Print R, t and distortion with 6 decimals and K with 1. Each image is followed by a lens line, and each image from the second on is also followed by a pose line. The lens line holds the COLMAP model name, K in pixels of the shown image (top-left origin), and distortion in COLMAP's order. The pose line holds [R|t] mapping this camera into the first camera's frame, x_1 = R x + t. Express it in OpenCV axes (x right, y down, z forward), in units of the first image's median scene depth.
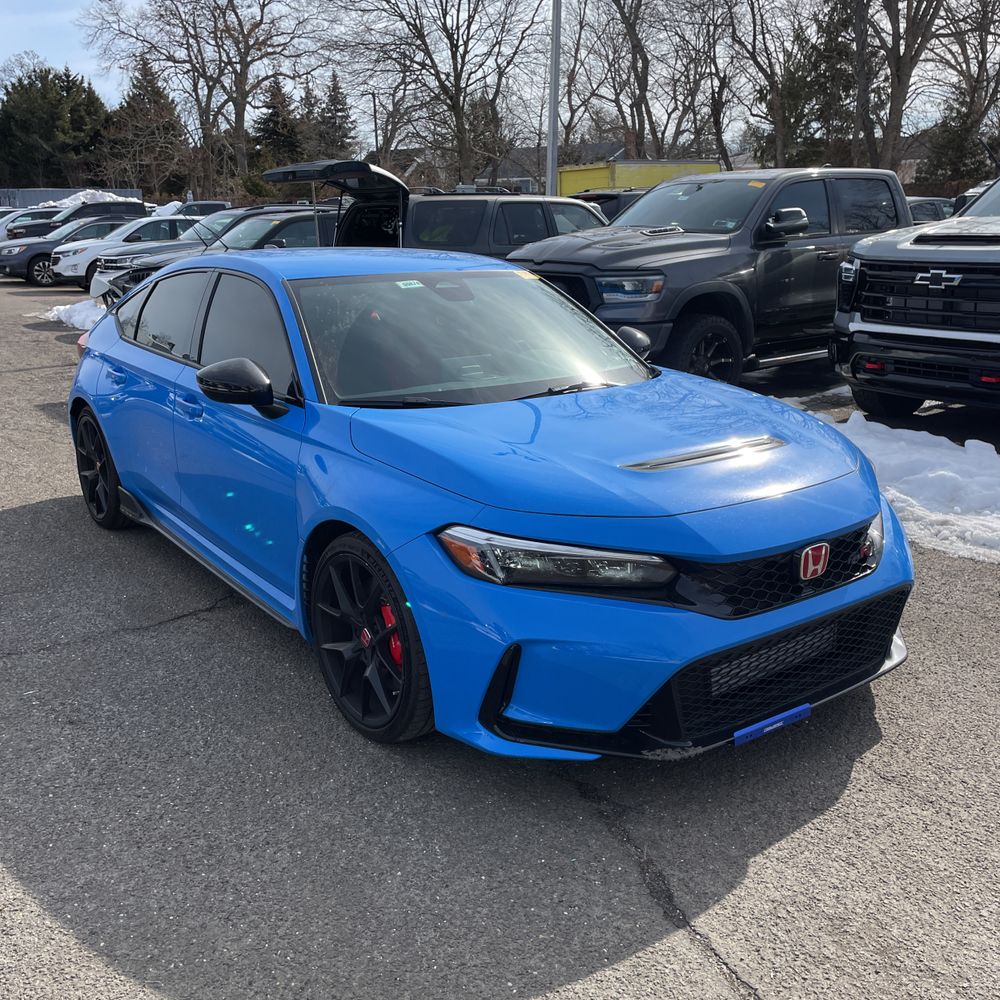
lens RADIAL K [[1006.4, 0, 506.2], [0, 1006.4, 498.9], [0, 0, 1]] dist [0.022671, 0.000000]
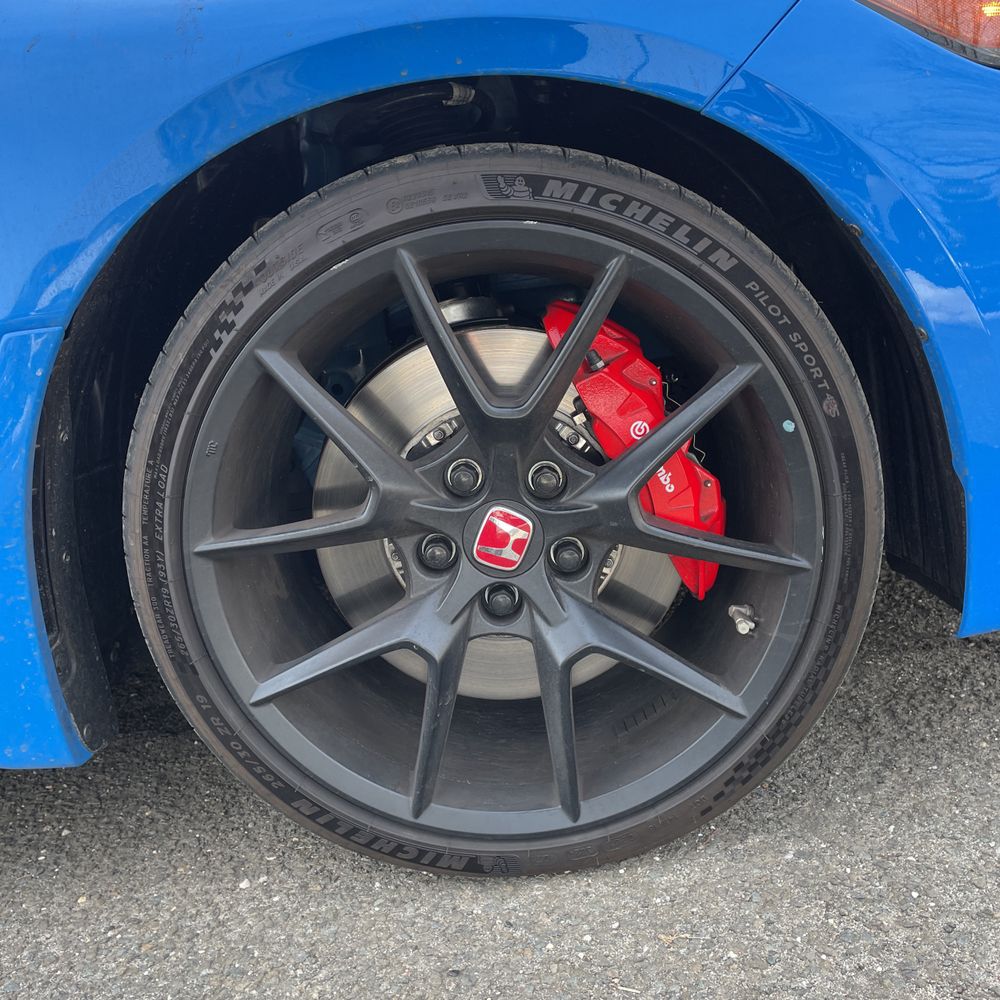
lens RADIAL K [[1006.4, 0, 518.3], [0, 1006.4, 499.6], [0, 0, 1]] dist [0.022671, 0.000000]
pose [[0.596083, -0.268192, 0.756808, -0.018325], [0.339477, 0.938356, 0.065146, 0.005742], [-0.727626, 0.218086, 0.650383, 0.042282]]
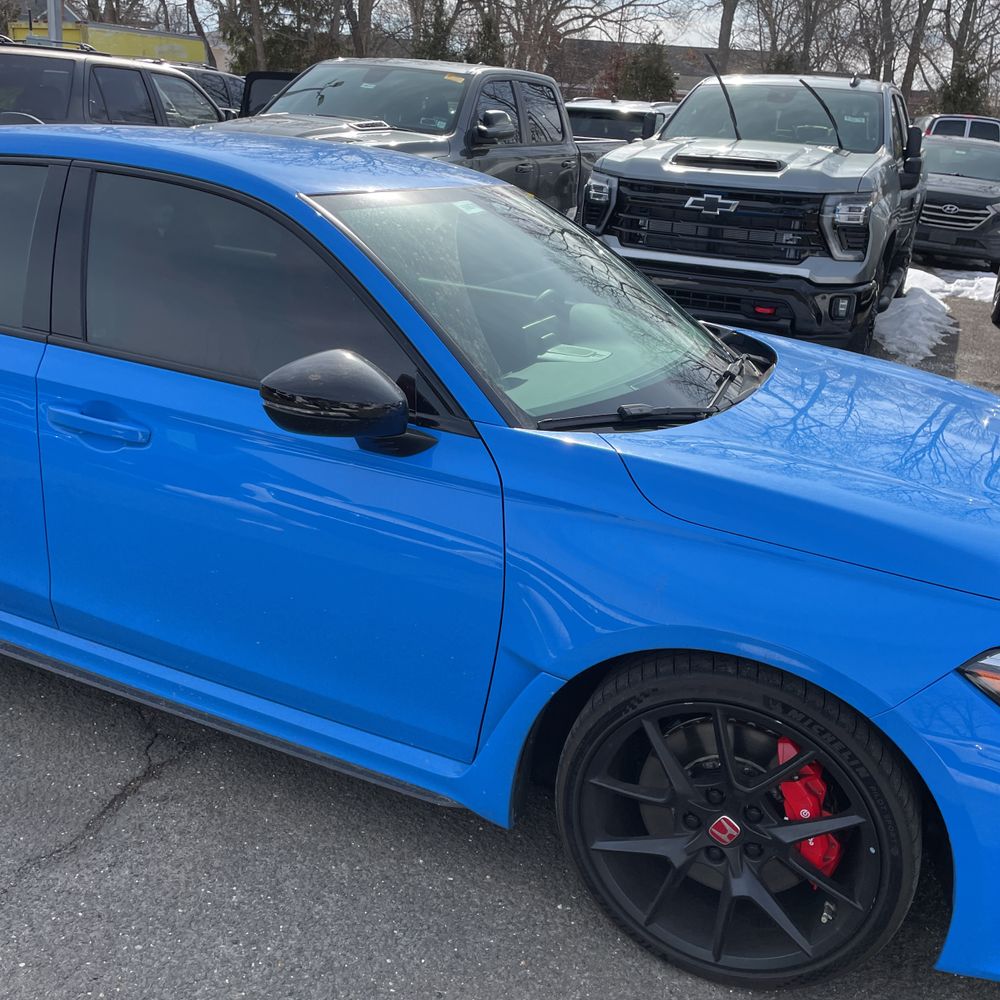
lens RADIAL K [[1006.4, 0, 505.0], [0, 1006.4, 494.8], [0, 0, 1]] dist [0.022671, 0.000000]
pose [[0.859834, -0.108717, 0.498865, -0.027819], [0.060483, 0.991876, 0.111910, -0.007131], [-0.506979, -0.066051, 0.859424, 0.029344]]
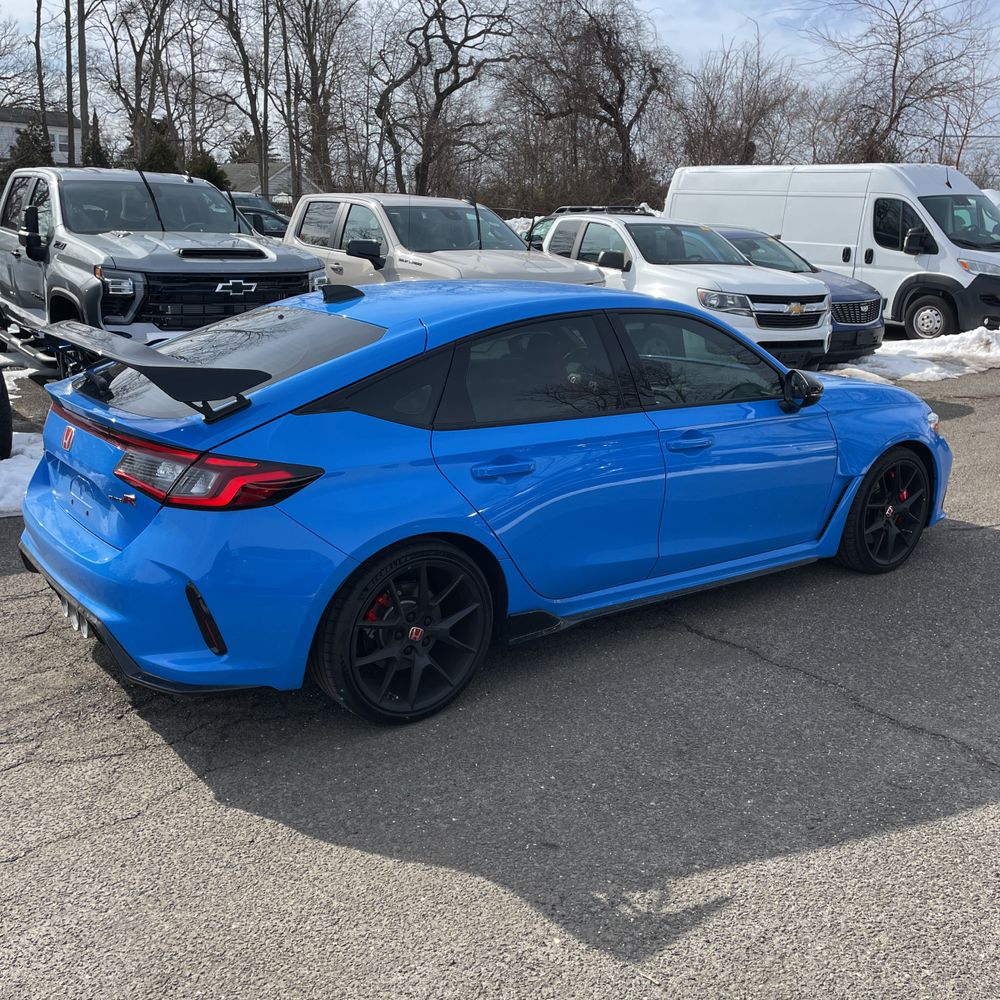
lens RADIAL K [[1006.4, 0, 505.0], [0, 1006.4, 500.9], [0, 0, 1]] dist [0.022671, 0.000000]
pose [[-0.010217, -0.249669, 0.968277, -0.088224], [0.240944, 0.939182, 0.244710, -0.022032], [-0.970485, 0.235801, 0.050561, 0.078013]]
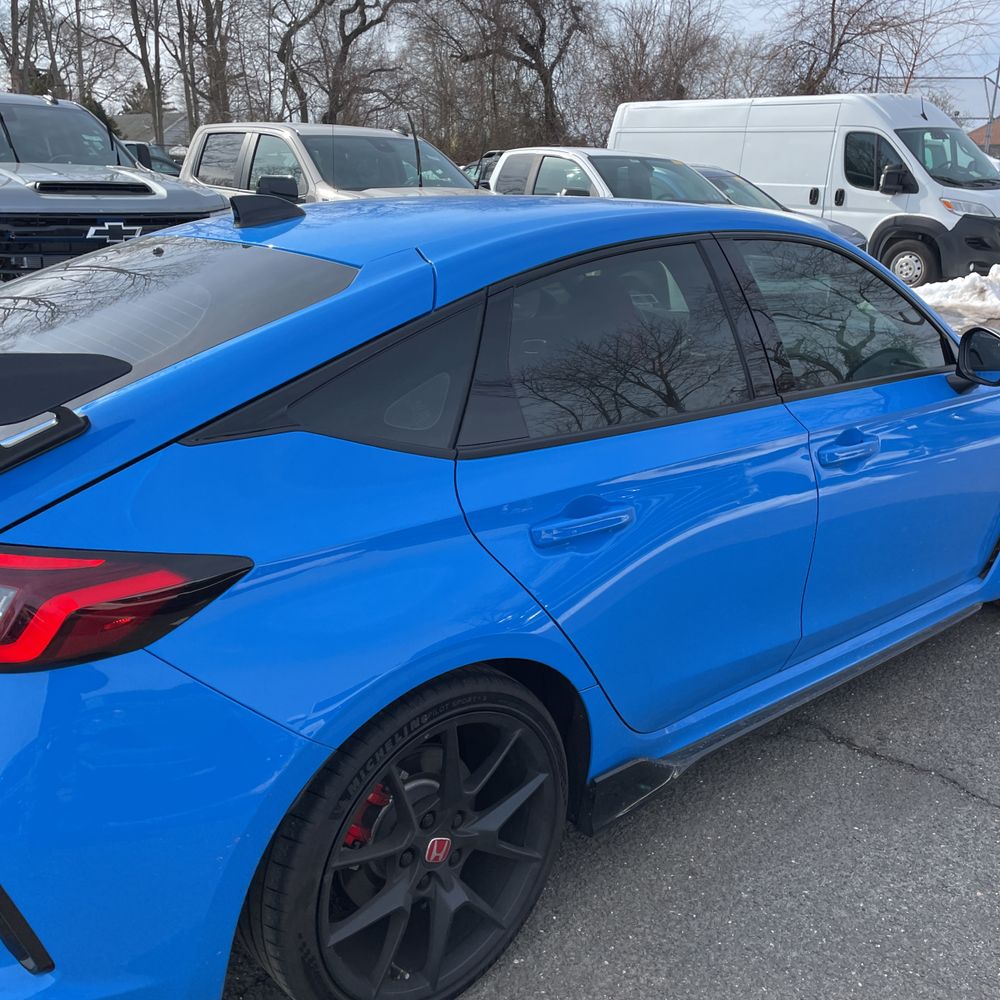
lens RADIAL K [[1006.4, 0, 493.3], [0, 1006.4, 493.7], [0, 0, 1]] dist [0.022671, 0.000000]
pose [[-0.086251, -0.279493, 0.956266, -0.060649], [0.250360, 0.922961, 0.292340, -0.020337], [-0.964303, 0.264626, -0.009632, 0.083490]]
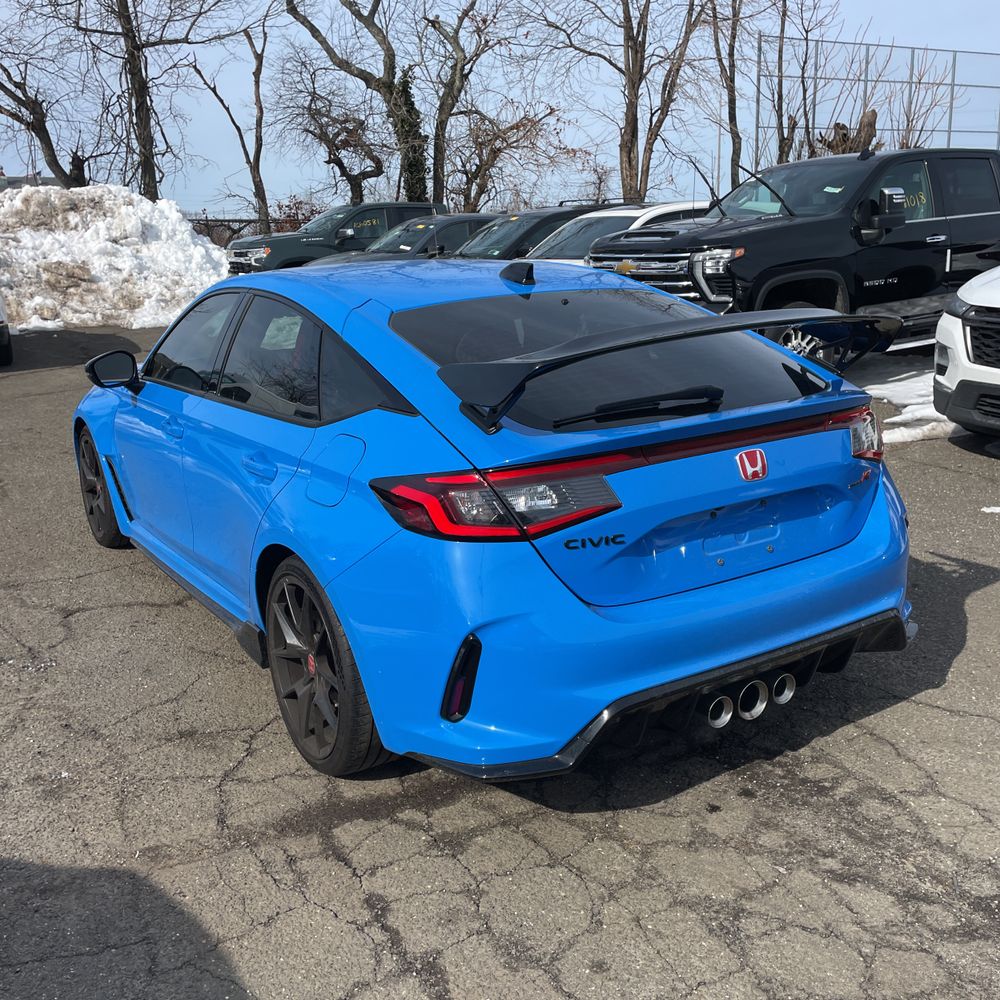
lens RADIAL K [[1006.4, 0, 494.2], [0, 1006.4, 504.7], [0, 0, 1]] dist [0.022671, 0.000000]
pose [[-0.997908, 0.016941, 0.062397, -0.022260], [0.045397, 0.870751, 0.489624, -0.037397], [-0.046037, 0.491432, -0.869698, 0.143541]]
